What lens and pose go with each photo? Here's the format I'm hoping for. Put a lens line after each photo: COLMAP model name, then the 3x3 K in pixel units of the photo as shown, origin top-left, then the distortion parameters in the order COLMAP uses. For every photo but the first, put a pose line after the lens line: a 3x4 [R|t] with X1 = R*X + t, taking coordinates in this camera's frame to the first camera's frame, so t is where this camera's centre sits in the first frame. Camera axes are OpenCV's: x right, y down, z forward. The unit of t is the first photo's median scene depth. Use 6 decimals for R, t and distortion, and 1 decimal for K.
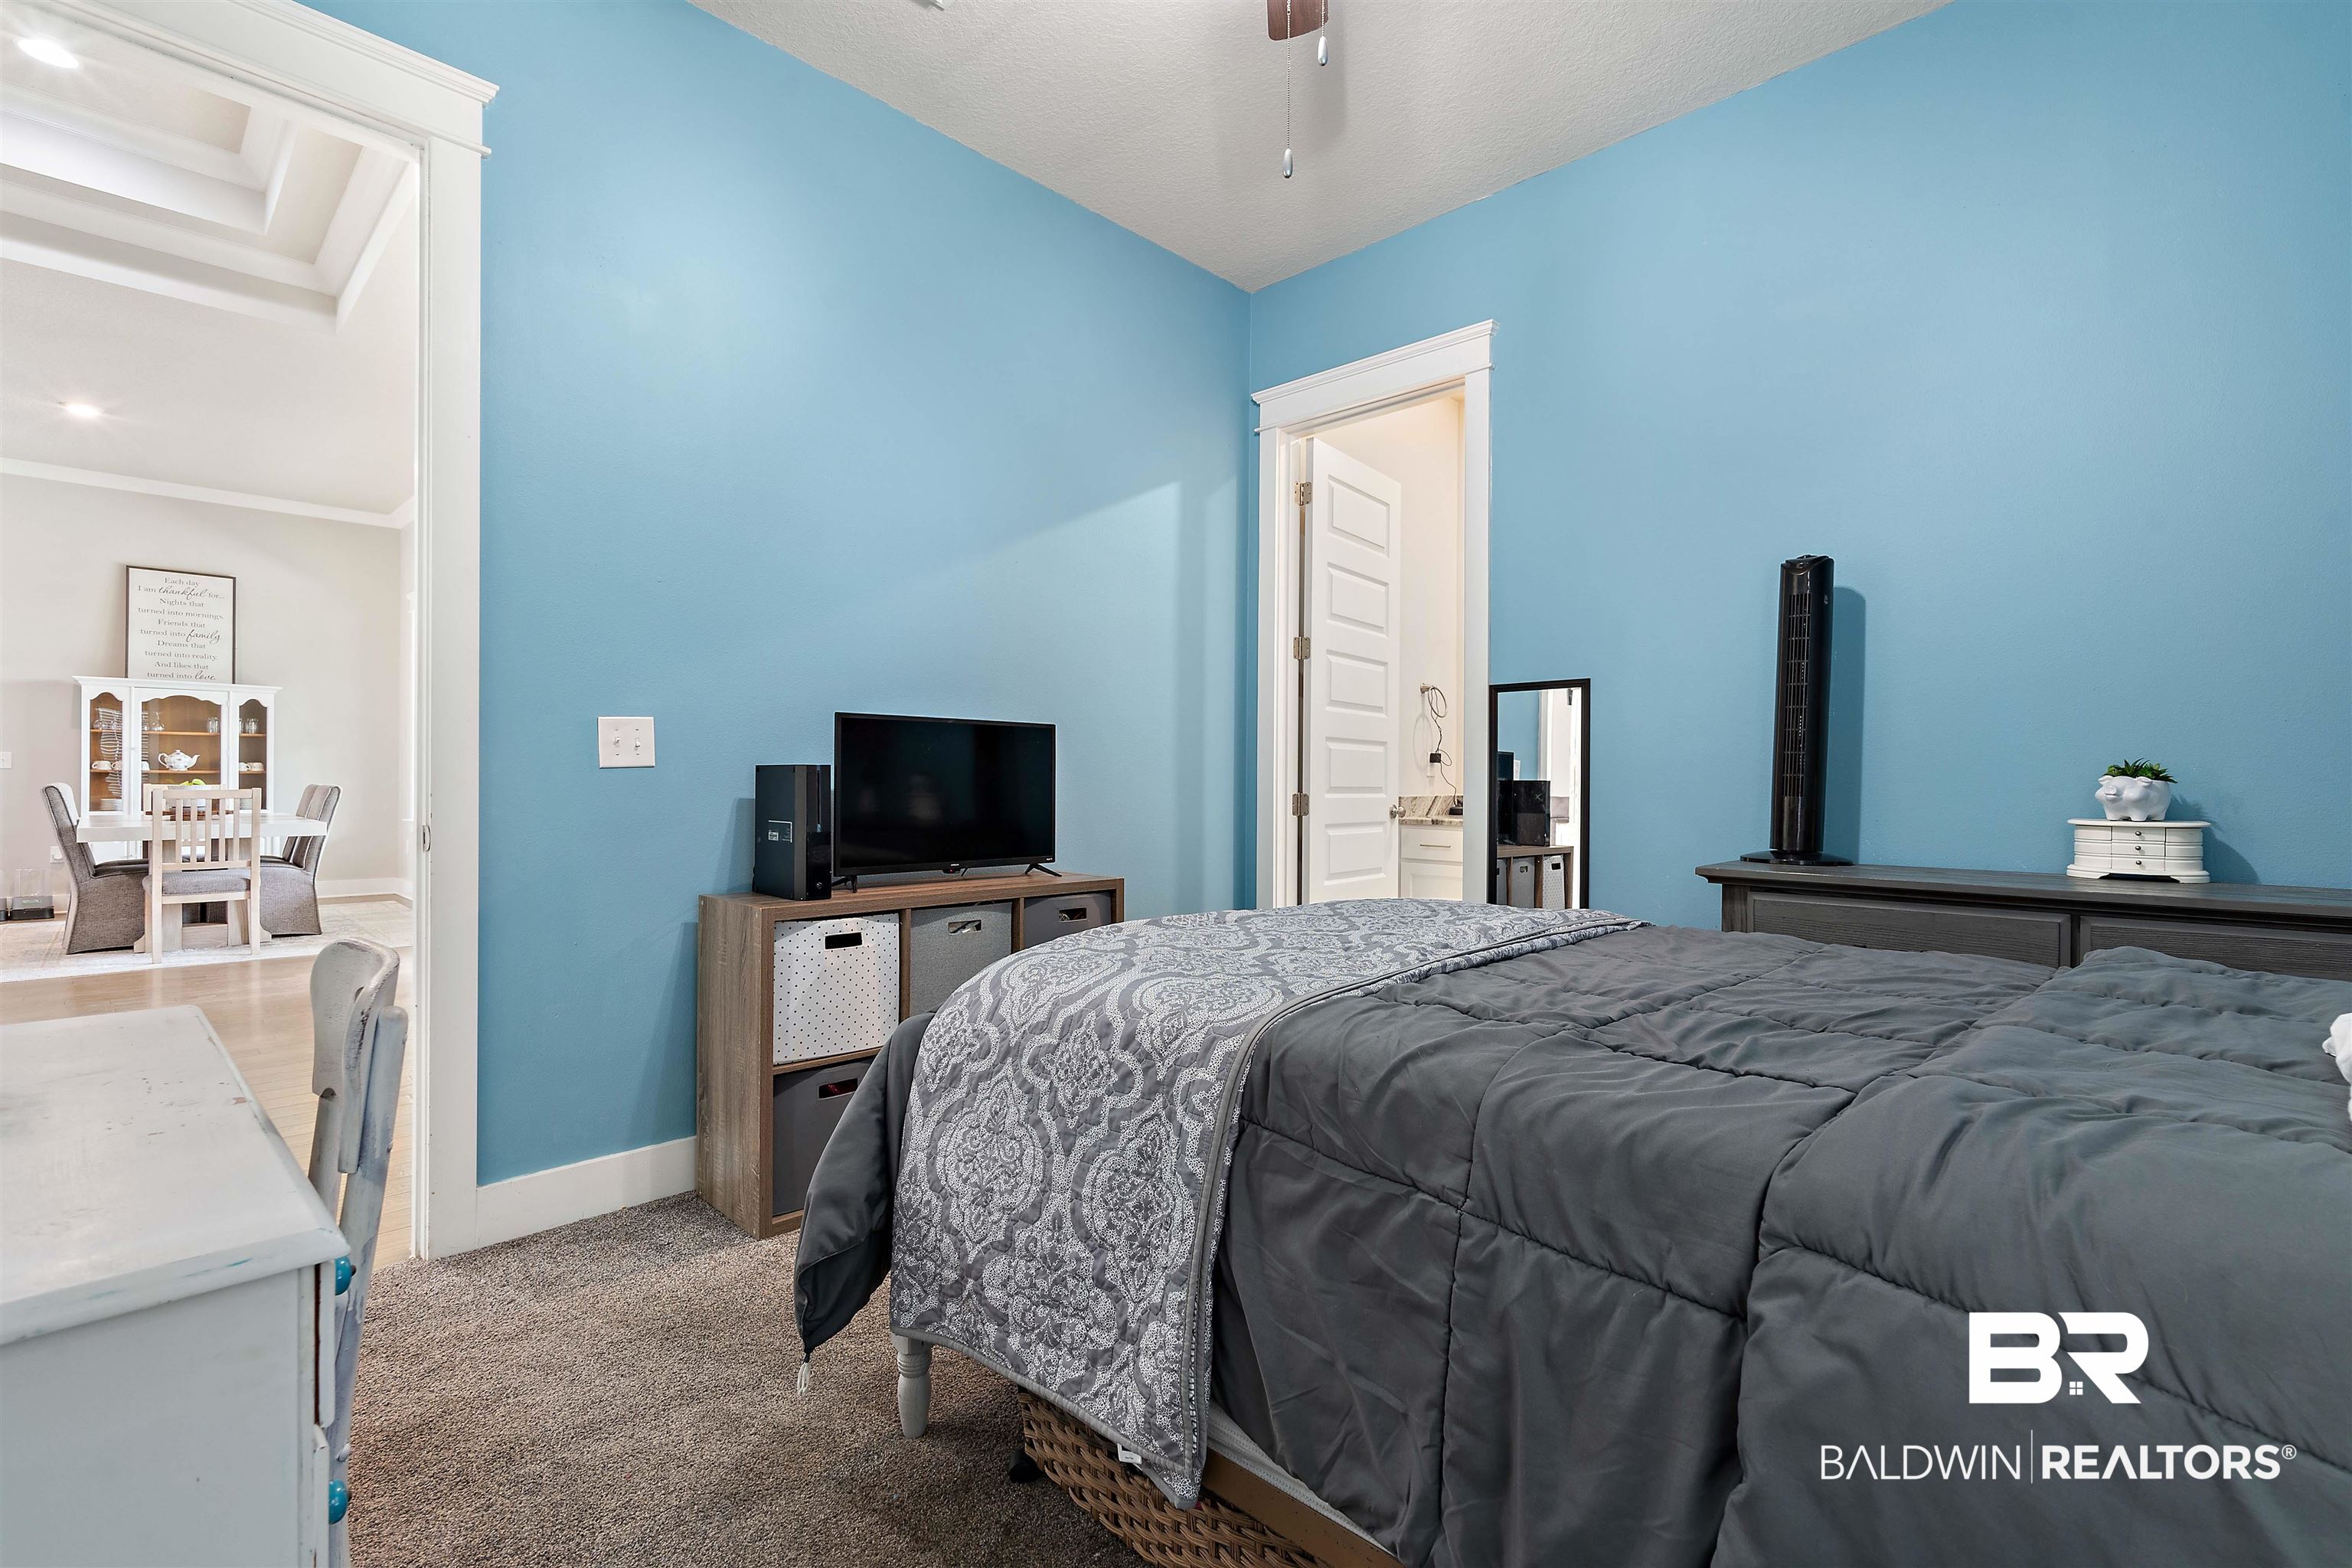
lens RADIAL K [[1029.4, 0, 1180.0], [0, 1029.4, 776.5], [0, 0, 1]] dist [-0.003013, 0.000326]
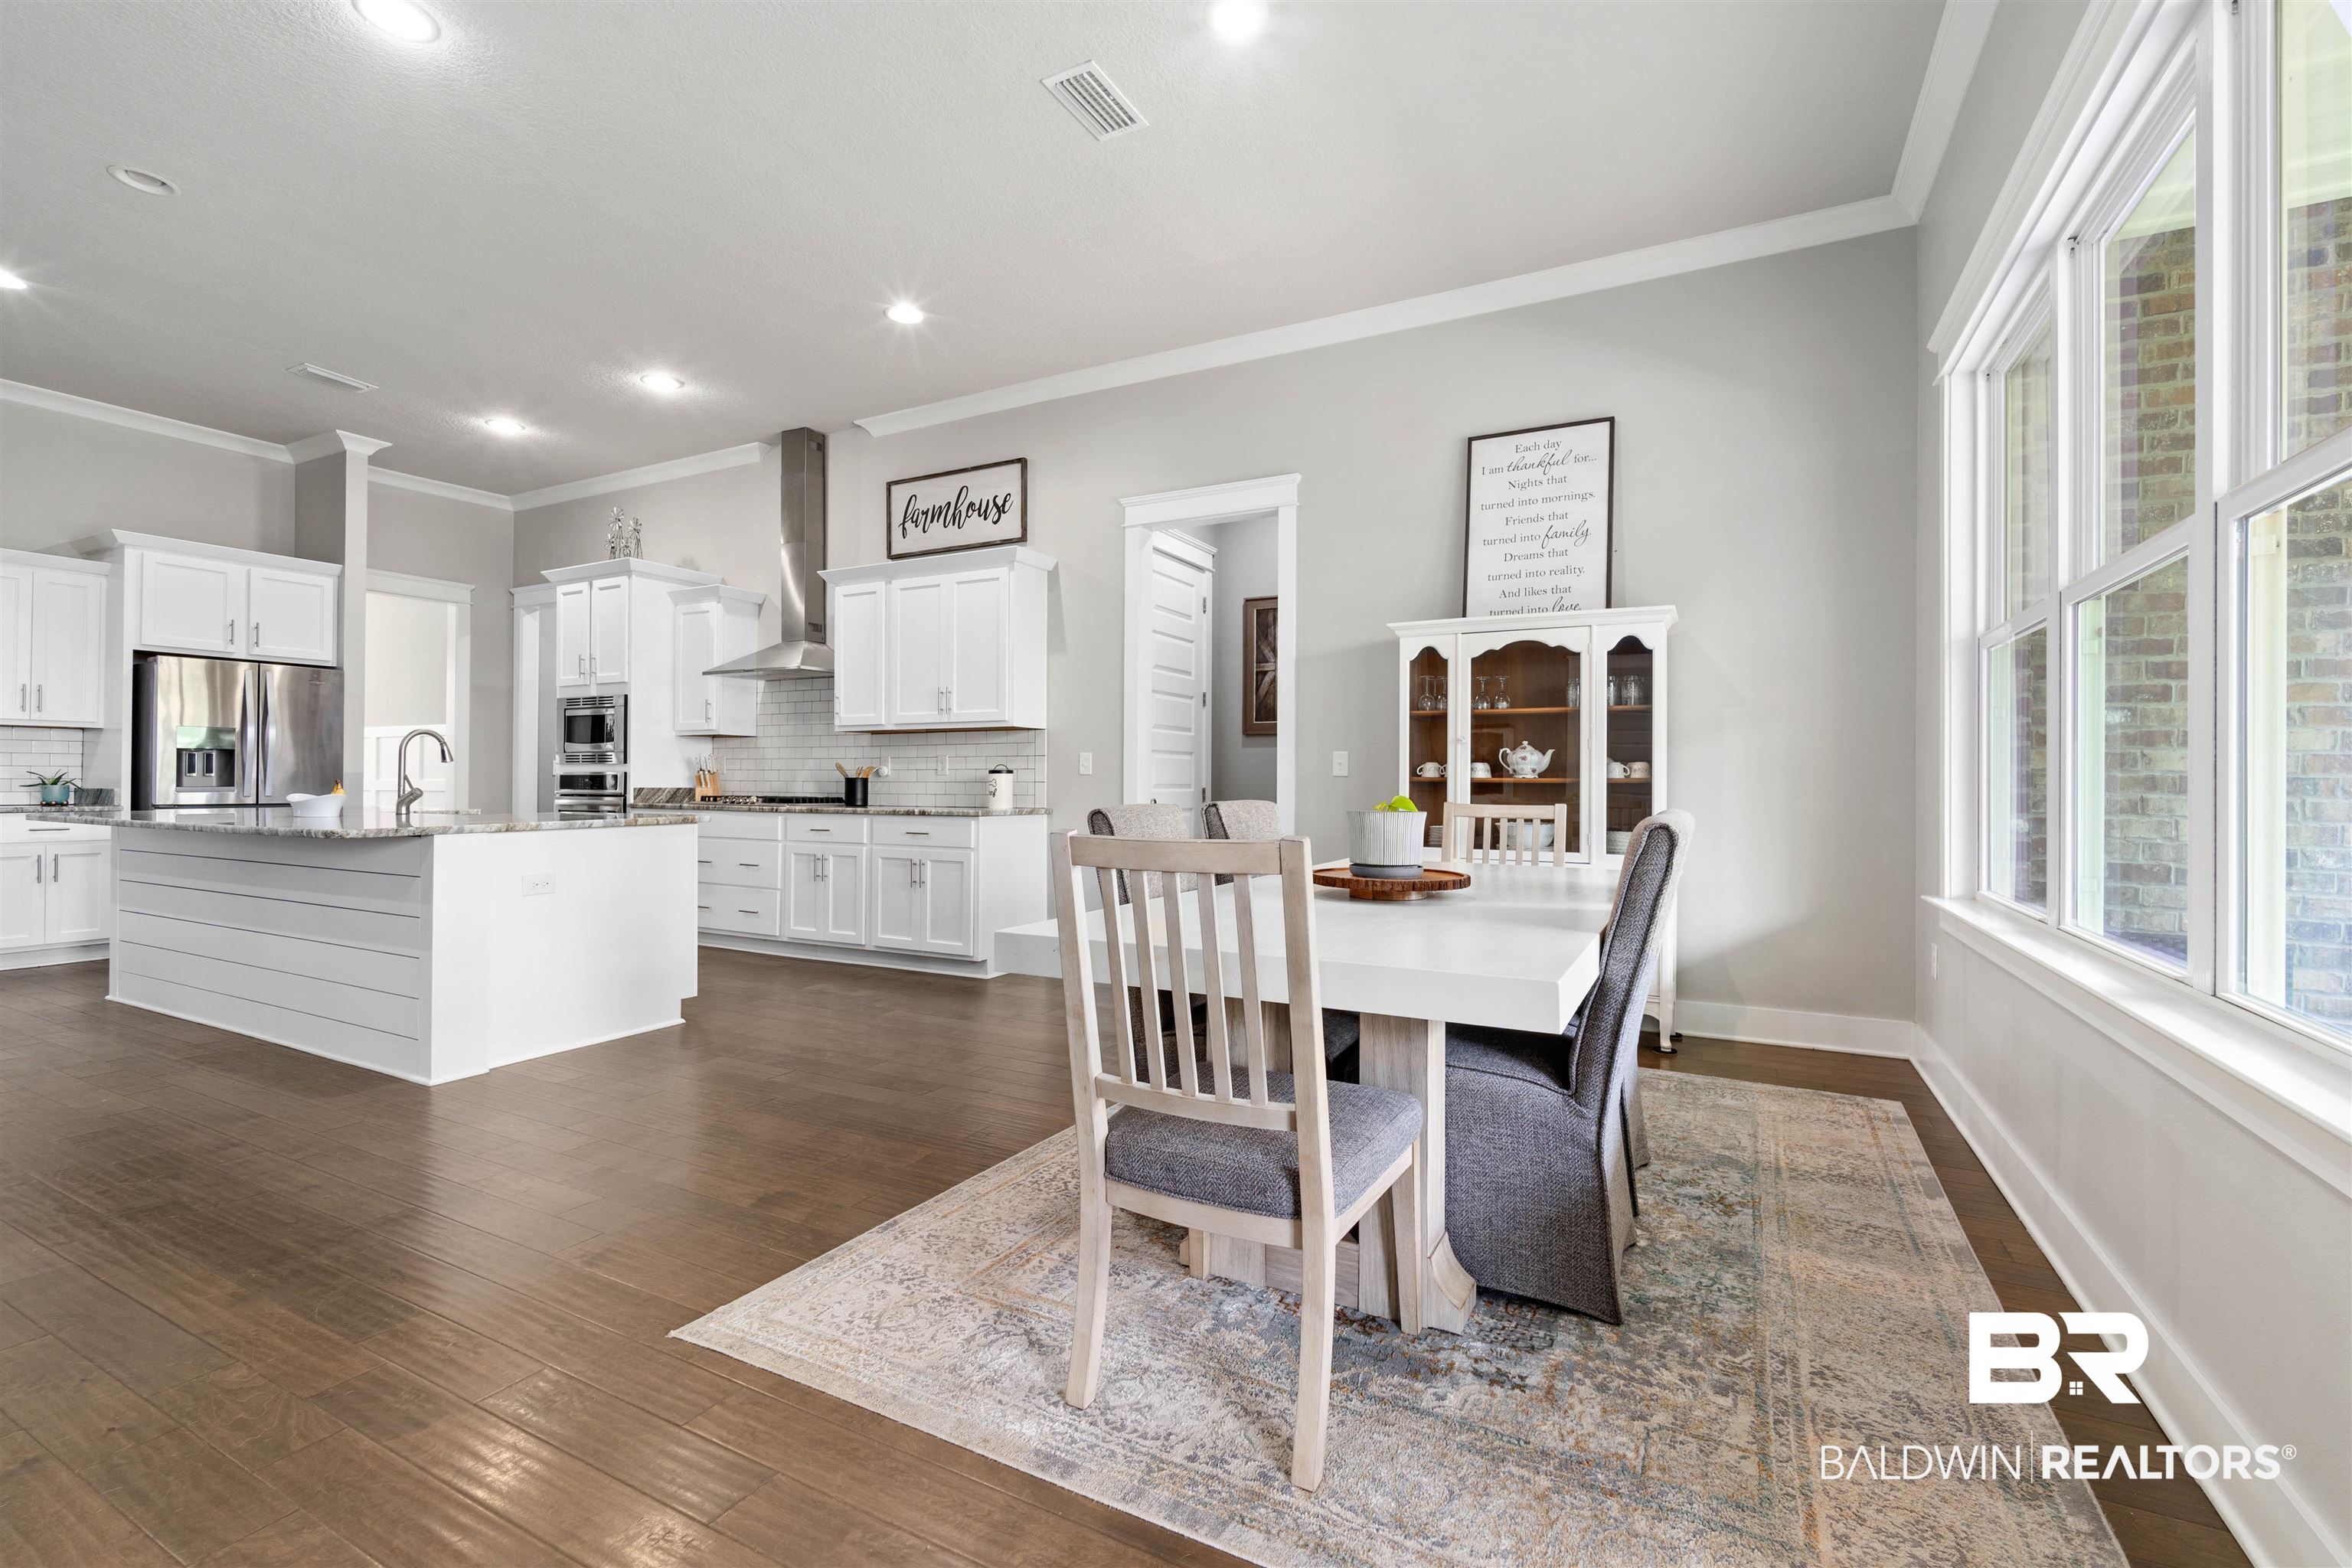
lens RADIAL K [[1029.4, 0, 1191.1], [0, 1029.4, 773.1], [0, 0, 1]] dist [-0.003013, 0.000326]
pose [[0.277544, -0.013158, -0.960623, -0.490049], [-0.001275, 0.999900, -0.014064, -0.000760], [0.960712, 0.005128, 0.277499, 0.669743]]
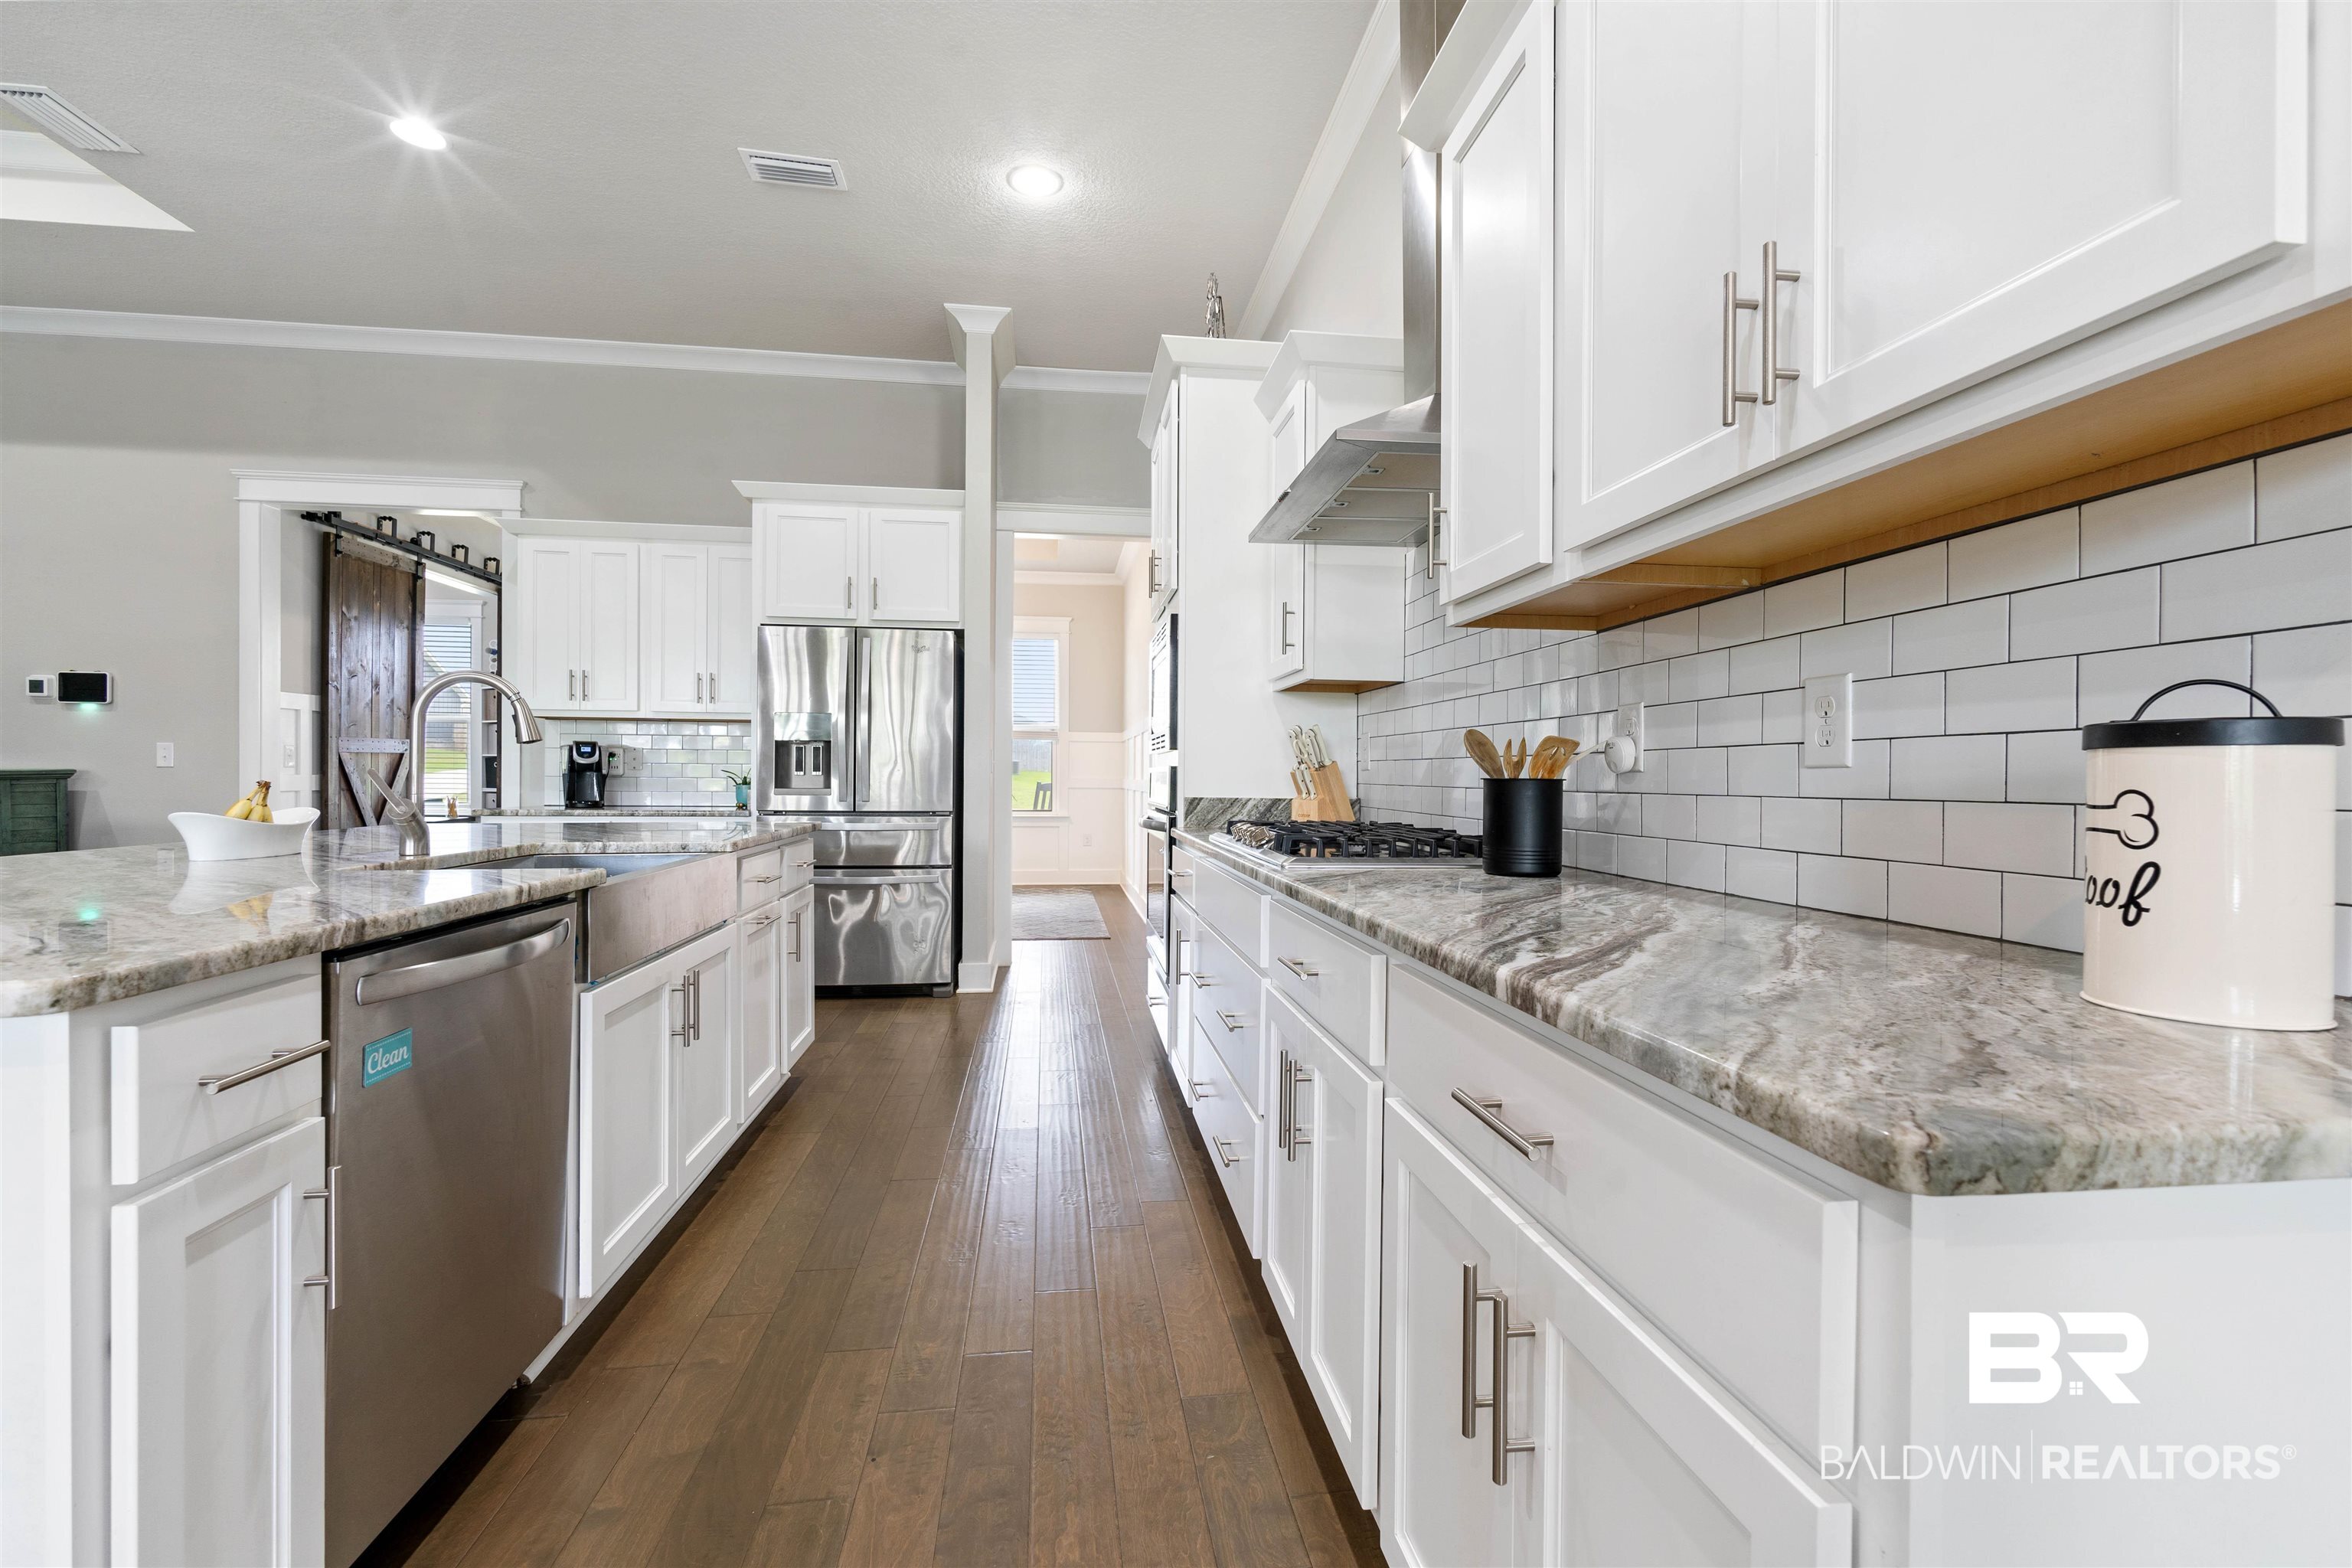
lens RADIAL K [[1029.4, 0, 1179.4], [0, 1029.4, 781.4], [0, 0, 1]] dist [-0.003013, 0.000326]
pose [[-0.621339, -0.006329, -0.783517, -1.095823], [-0.009483, 0.999955, -0.000558, -0.006352], [0.783485, 0.007084, -0.621371, 0.727371]]
